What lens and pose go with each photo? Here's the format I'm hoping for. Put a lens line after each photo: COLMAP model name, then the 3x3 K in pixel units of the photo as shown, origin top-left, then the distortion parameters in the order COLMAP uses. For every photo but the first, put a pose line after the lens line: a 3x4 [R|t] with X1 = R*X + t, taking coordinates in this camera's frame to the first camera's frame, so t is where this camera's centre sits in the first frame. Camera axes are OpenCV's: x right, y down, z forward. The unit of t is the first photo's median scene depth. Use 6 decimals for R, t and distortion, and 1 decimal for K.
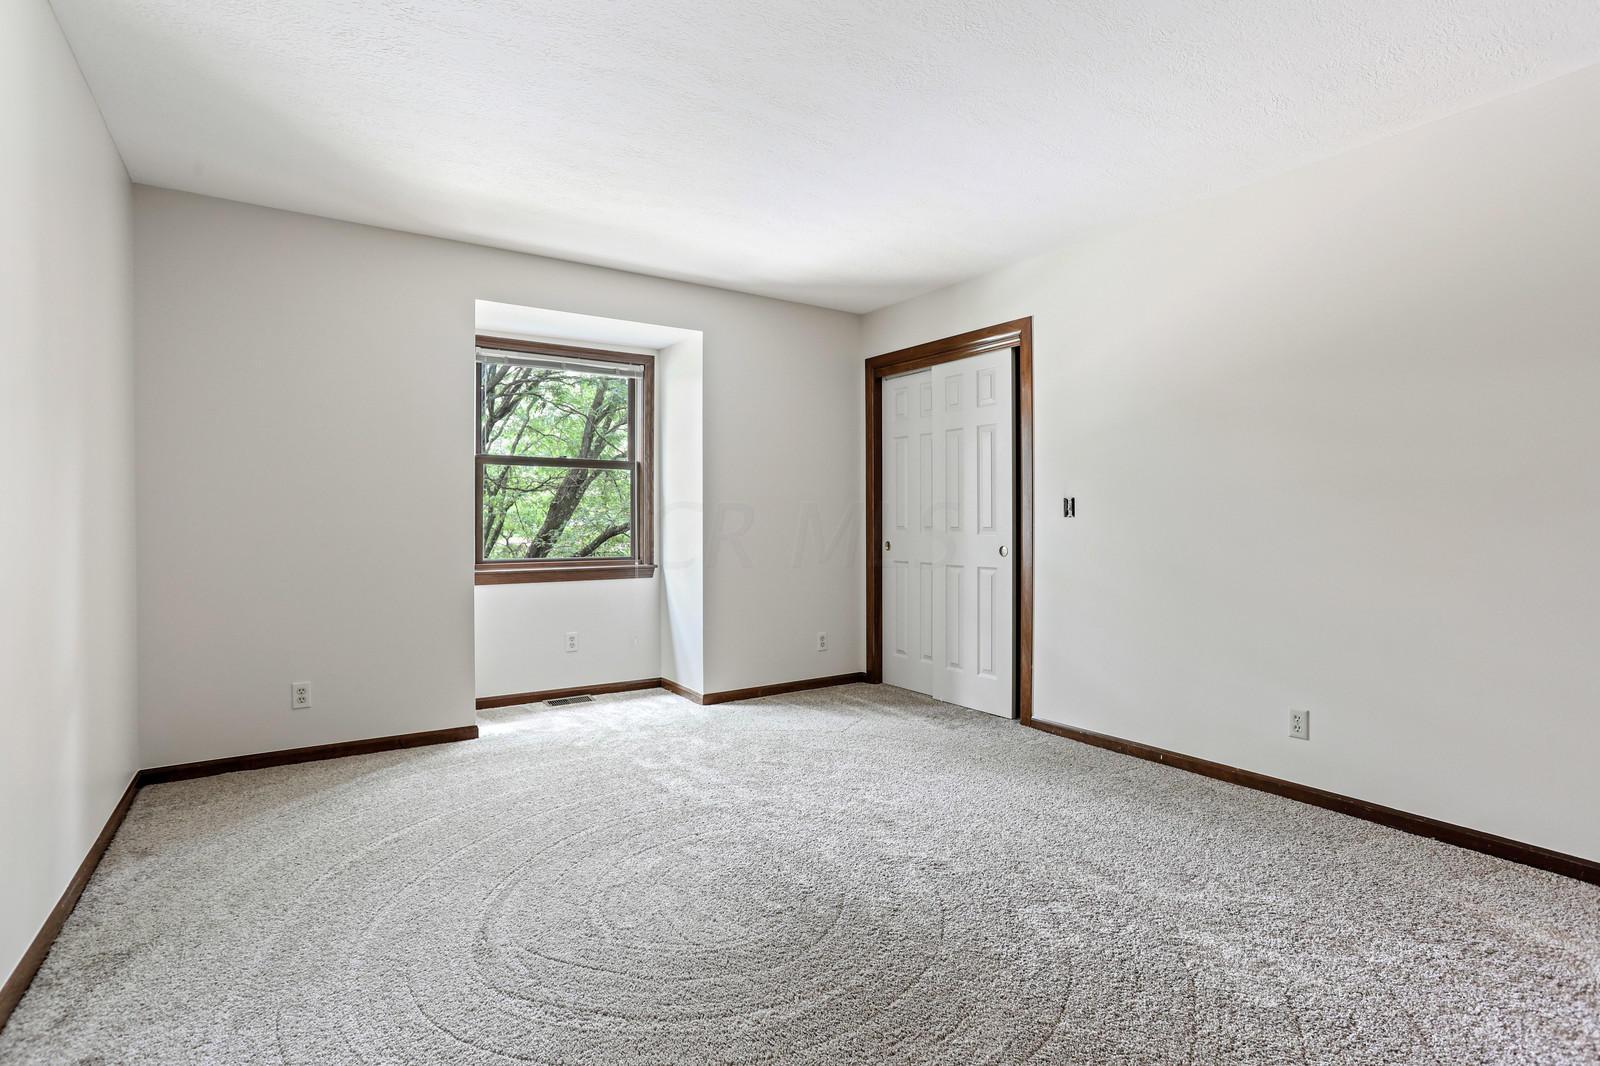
lens RADIAL K [[770.4, 0, 798.3], [0, 770.4, 522.7], [0, 0, 1]] dist [-0.061422, 0.032679]
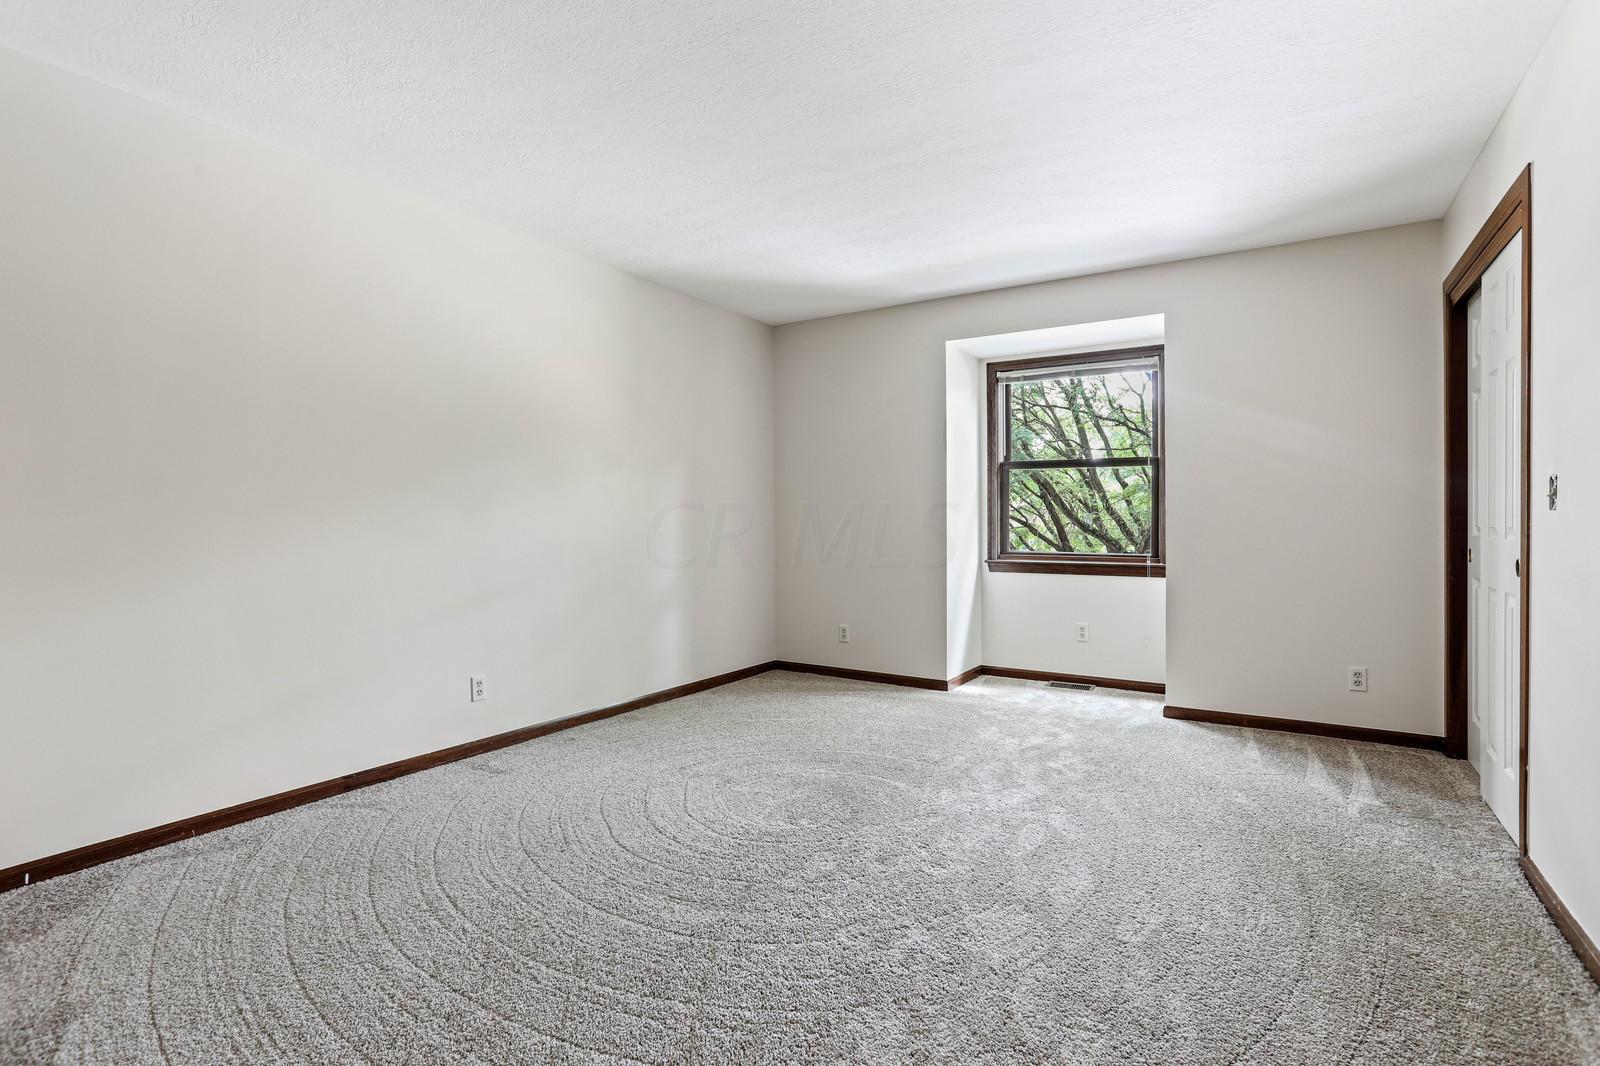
lens RADIAL K [[770.4, 0, 798.3], [0, 770.4, 522.7], [0, 0, 1]] dist [-0.061422, 0.032679]
pose [[0.395497, 0.005294, -0.918452, 0.532952], [-0.003817, 0.999984, 0.004120, 0.001389], [0.918459, 0.001876, 0.395511, 0.229495]]
